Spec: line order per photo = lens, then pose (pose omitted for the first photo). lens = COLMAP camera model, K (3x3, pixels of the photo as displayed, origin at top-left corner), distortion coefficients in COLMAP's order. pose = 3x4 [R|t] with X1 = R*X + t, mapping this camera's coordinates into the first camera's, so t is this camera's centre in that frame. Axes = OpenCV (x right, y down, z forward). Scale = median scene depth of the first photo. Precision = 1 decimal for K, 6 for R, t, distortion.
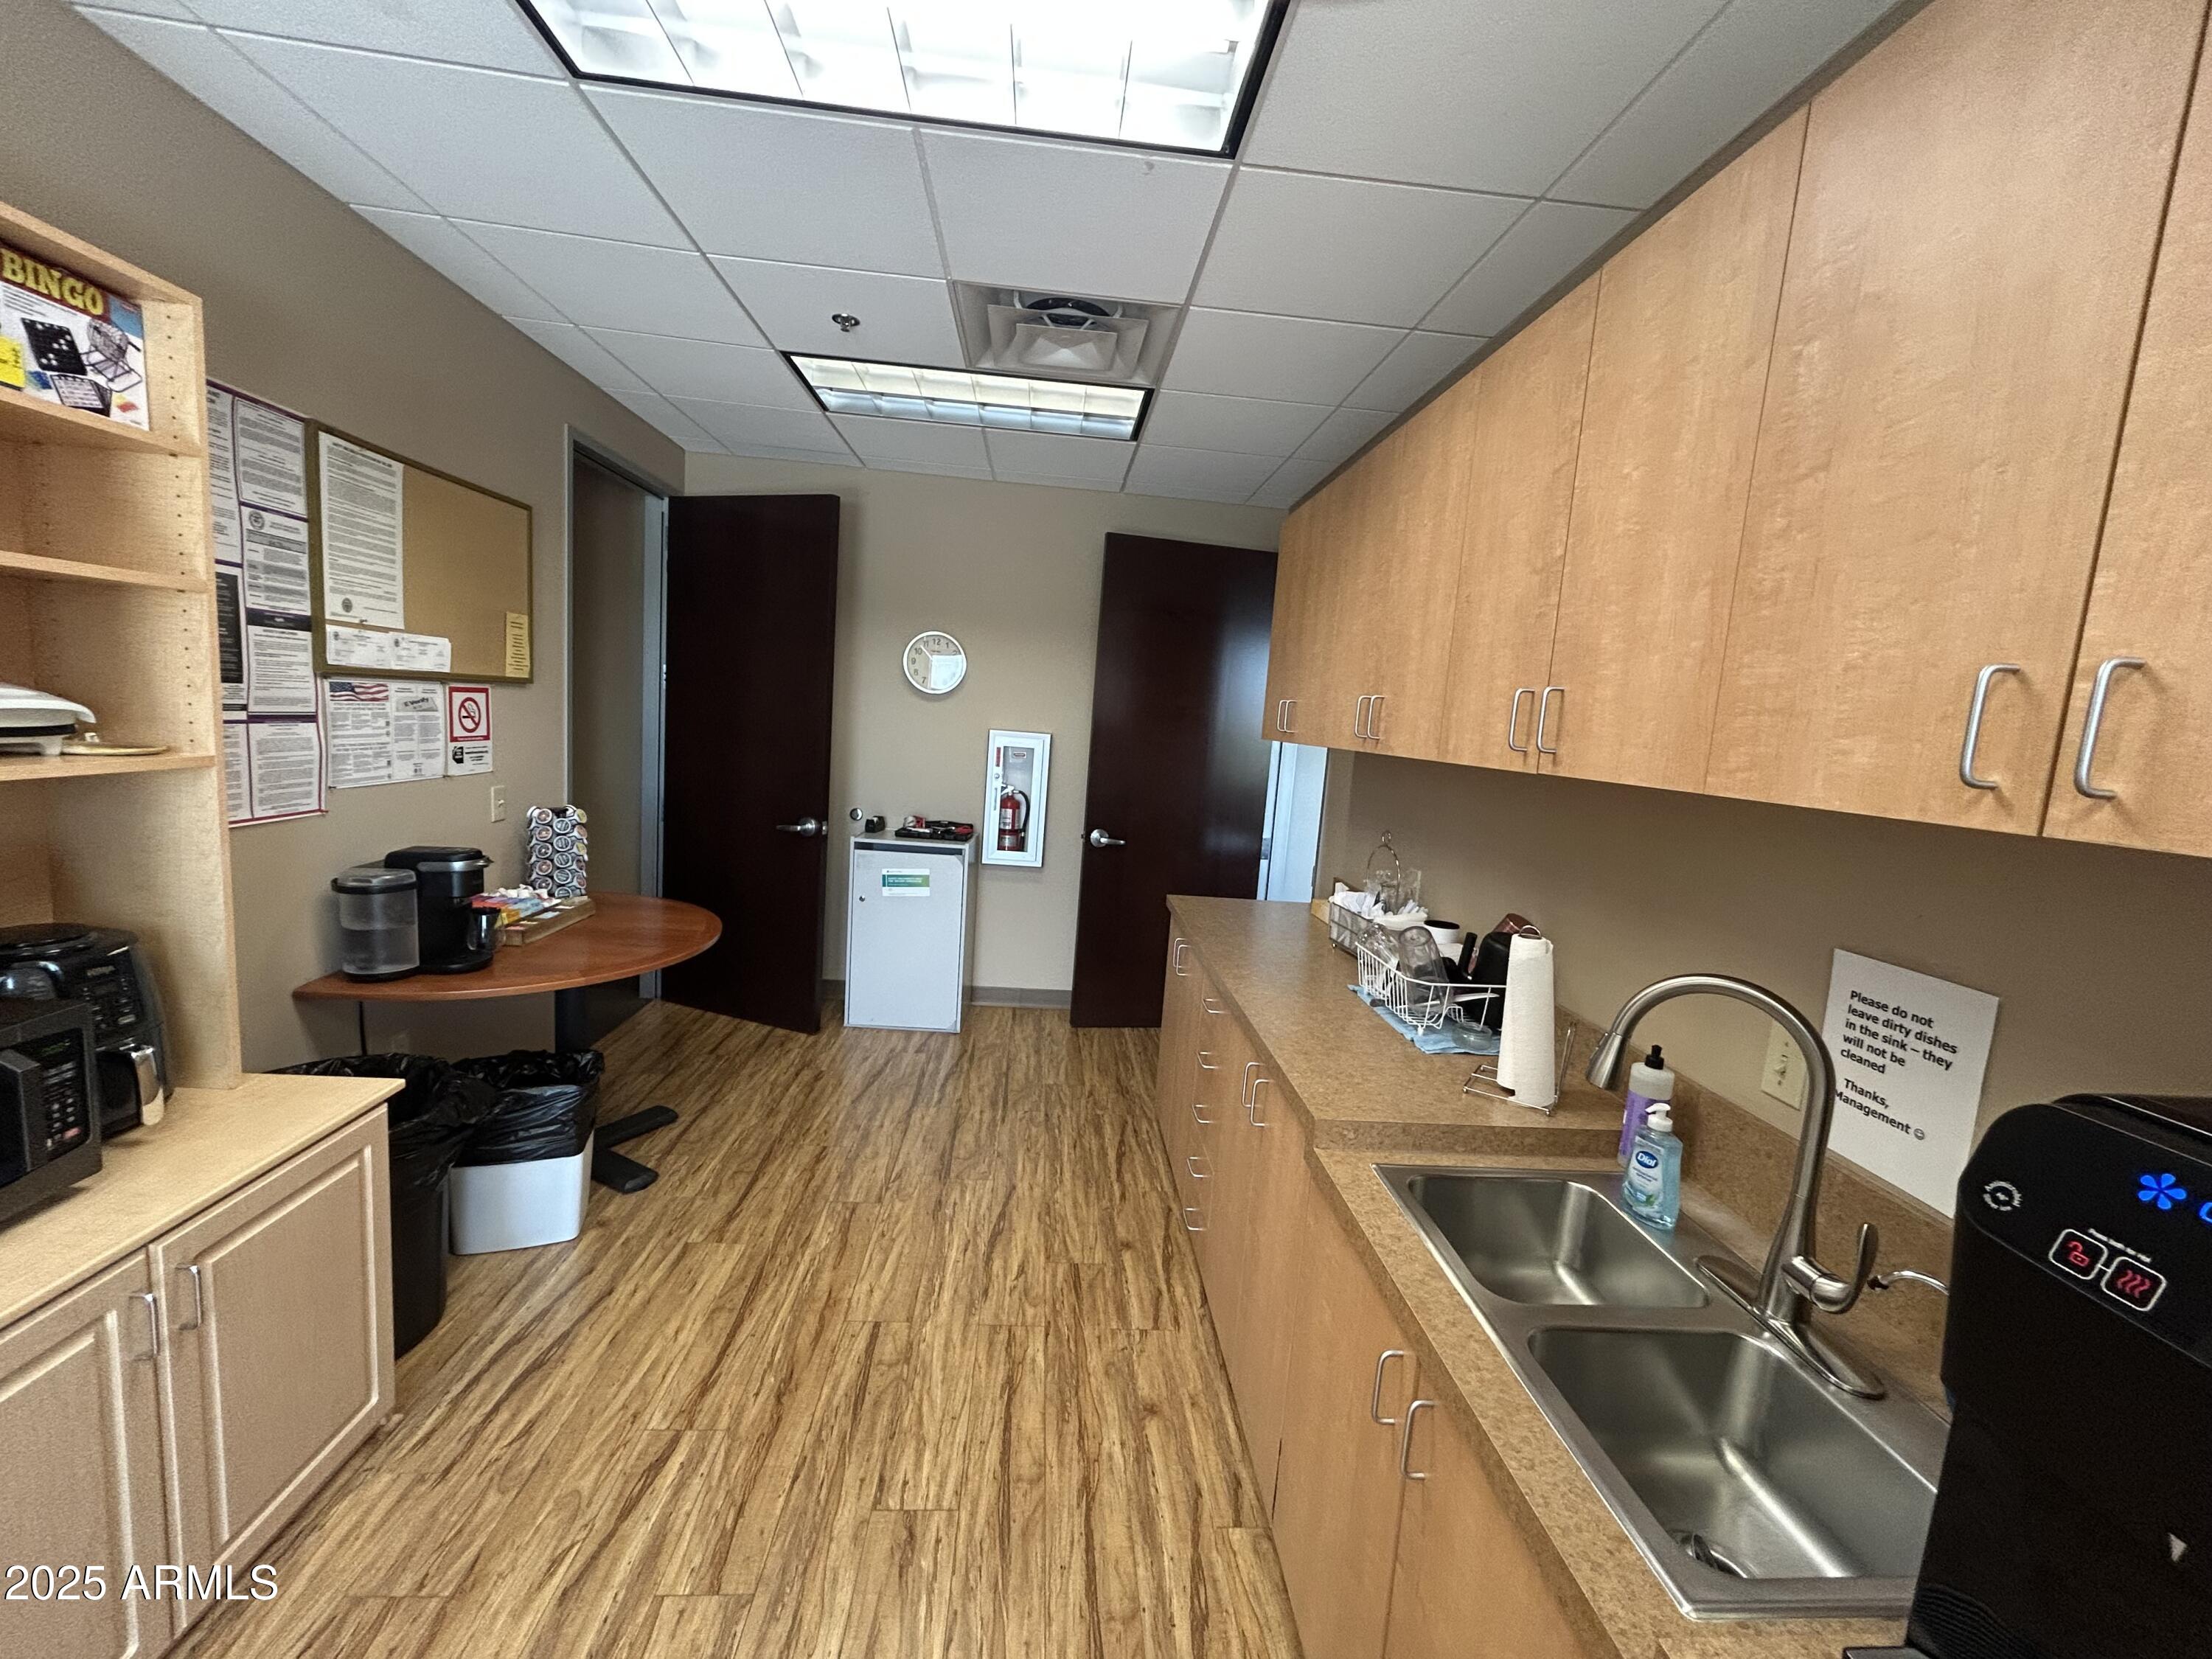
lens RADIAL K [[880.7, 0, 1106.0], [0, 880.7, 829.5], [0, 0, 1]] dist [0.000450, -0.000121]
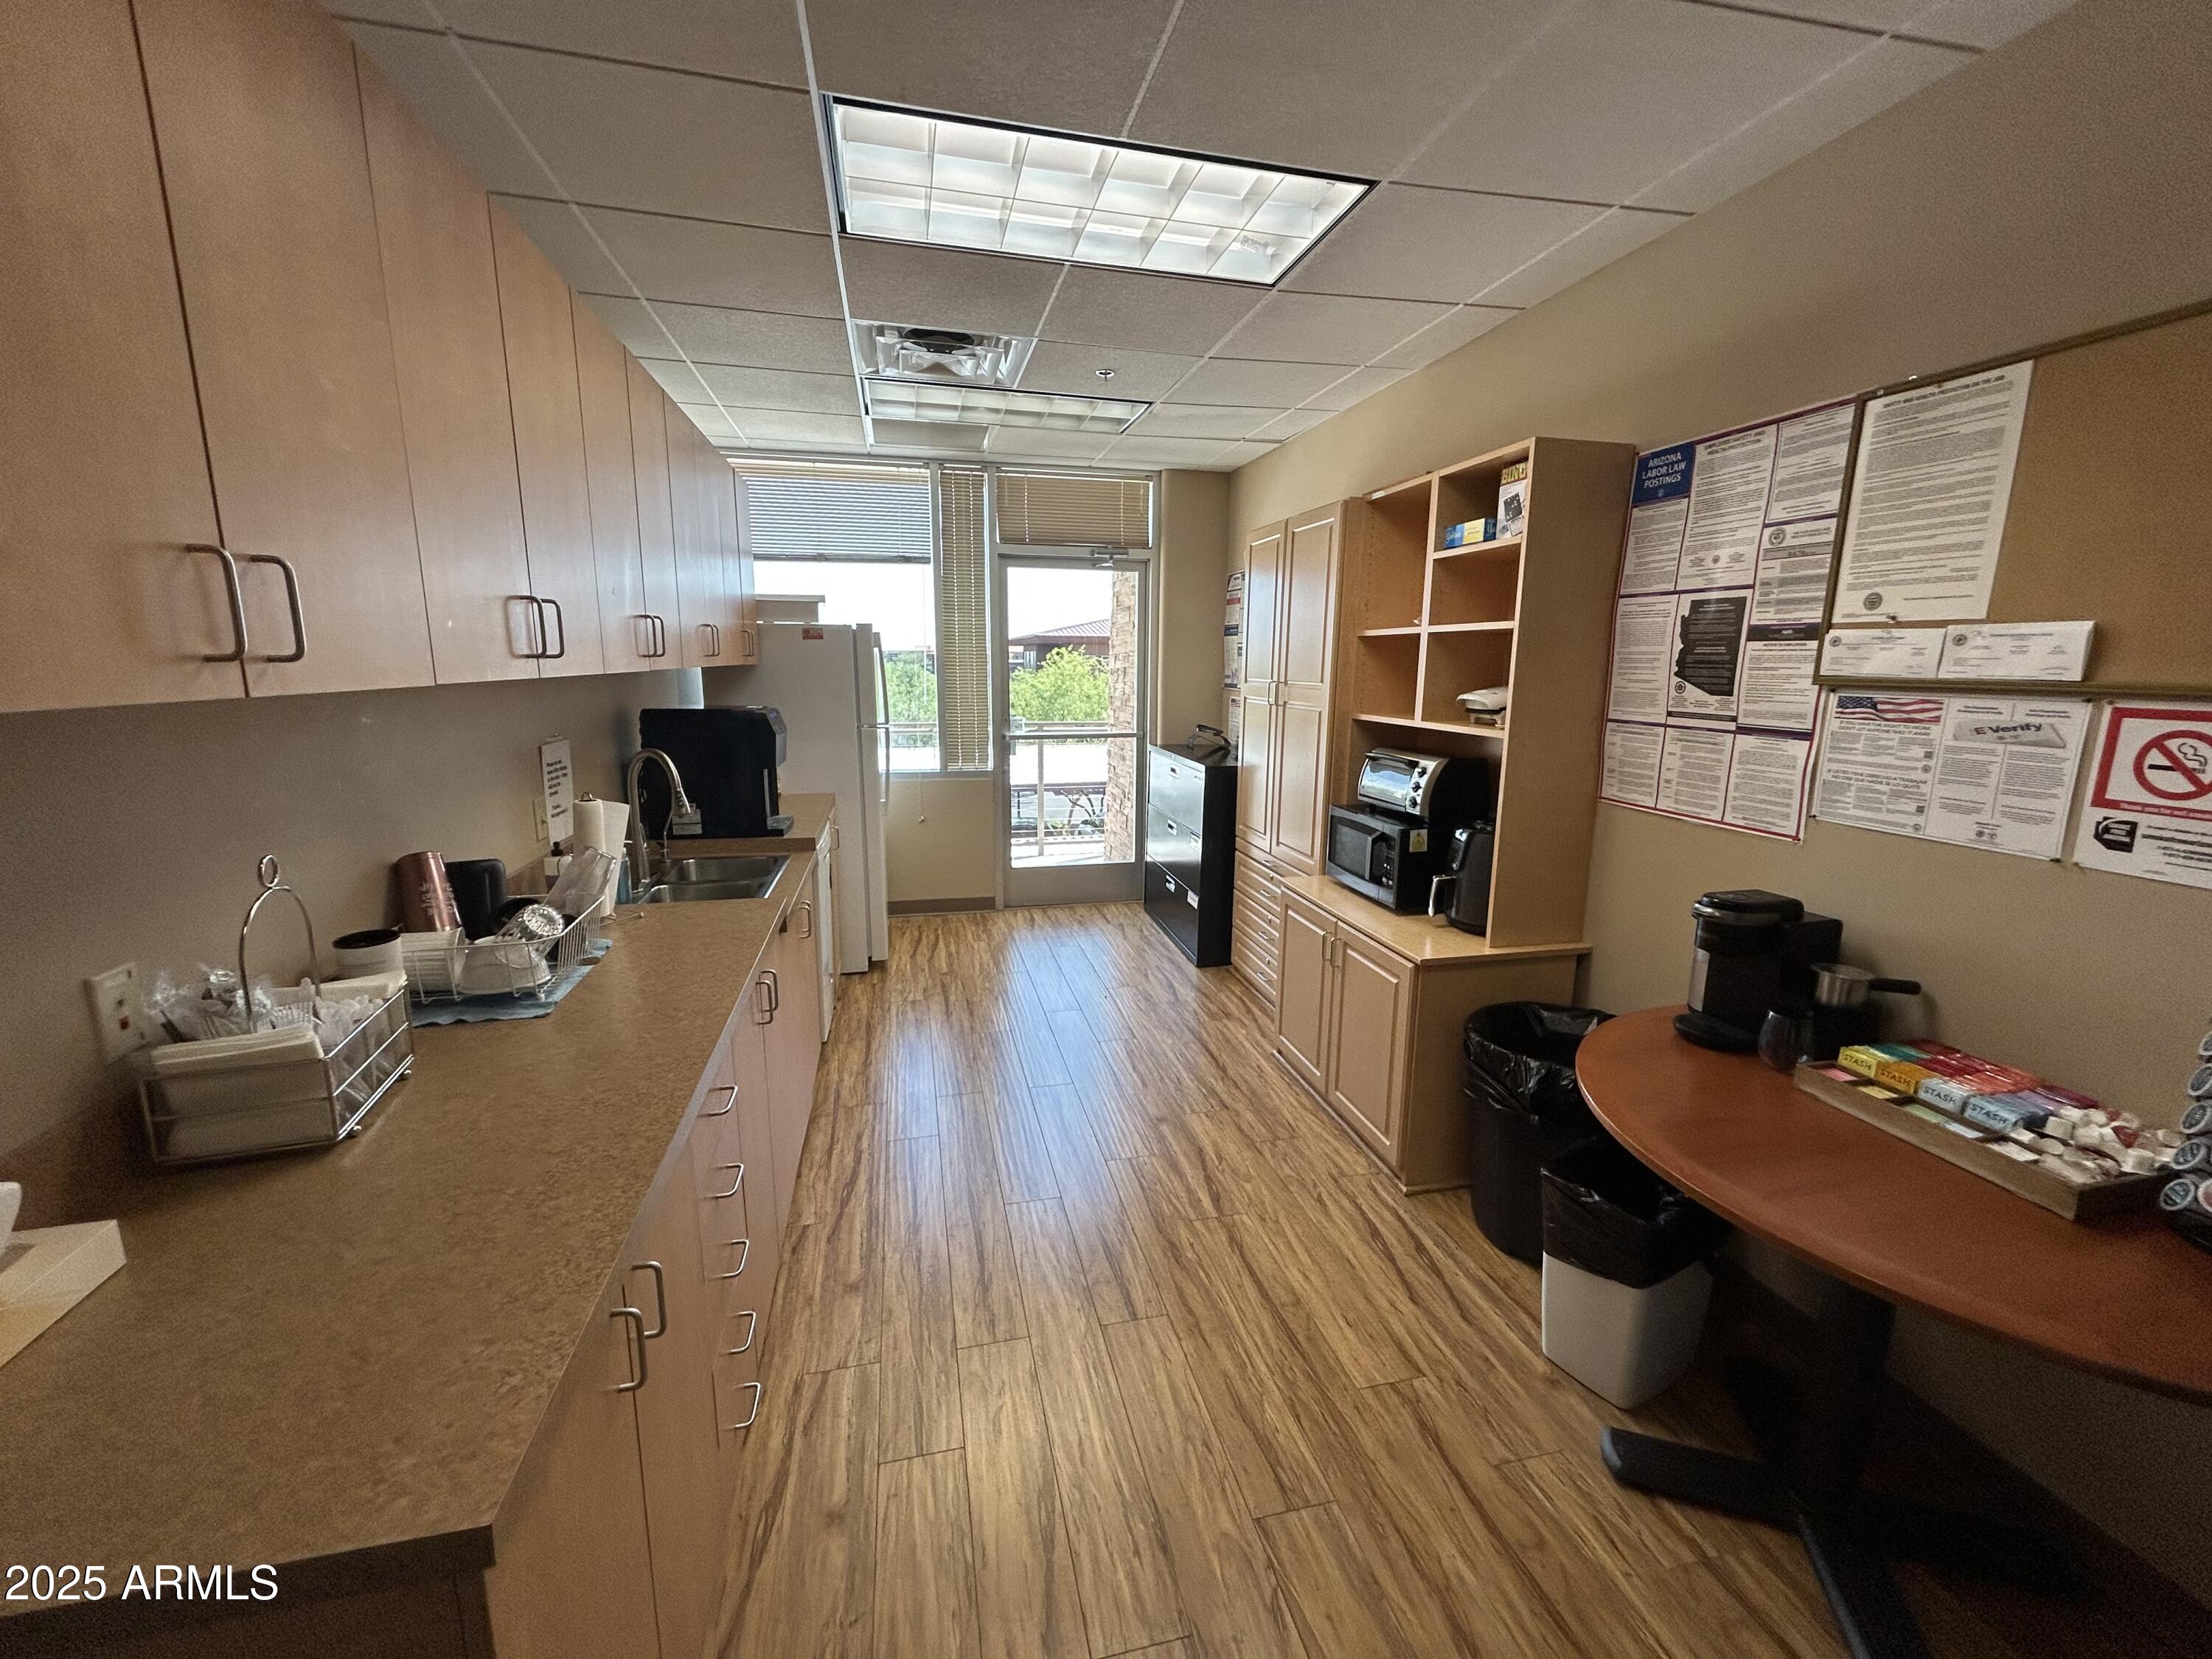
lens RADIAL K [[880.7, 0, 1106.0], [0, 880.7, 829.5], [0, 0, 1]] dist [0.000450, -0.000121]
pose [[-0.984138, -0.053349, -0.169190, -0.038762], [-0.103116, 0.948080, 0.300851, -0.223584], [0.144356, 0.313525, -0.938543, 1.702978]]
